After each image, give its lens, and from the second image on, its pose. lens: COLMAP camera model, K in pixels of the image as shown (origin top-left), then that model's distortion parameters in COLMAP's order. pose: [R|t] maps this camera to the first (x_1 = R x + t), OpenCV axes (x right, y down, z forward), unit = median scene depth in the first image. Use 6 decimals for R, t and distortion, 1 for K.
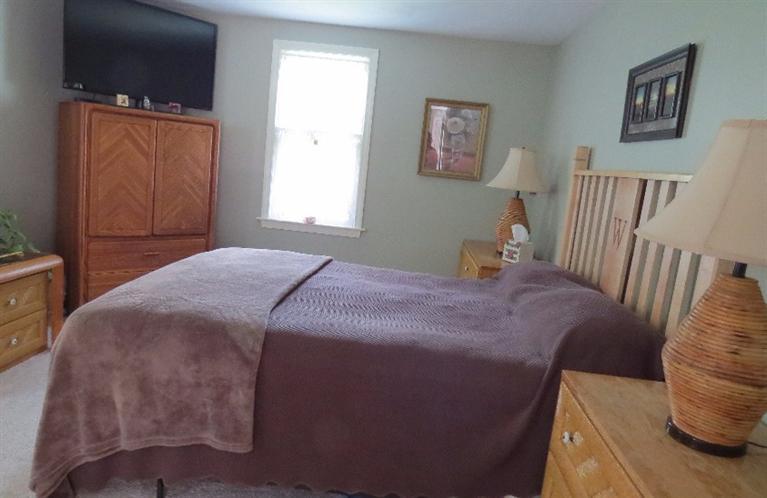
lens RADIAL K [[558.2, 0, 383.4], [0, 558.2, 251.7], [0, 0, 1]] dist [0.012187, -0.000205]
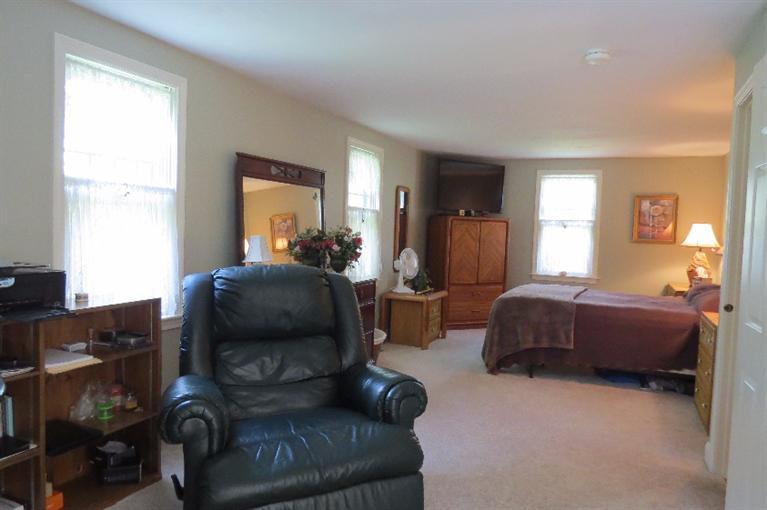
lens RADIAL K [[555.3, 0, 378.5], [0, 555.3, 257.8], [0, 0, 1]] dist [-0.025761, 0.017029]
pose [[0.934439, -0.047718, -0.352911, -0.066870], [0.001426, 0.991476, -0.130284, 0.119238], [0.356119, 0.121240, 0.926542, -0.777220]]
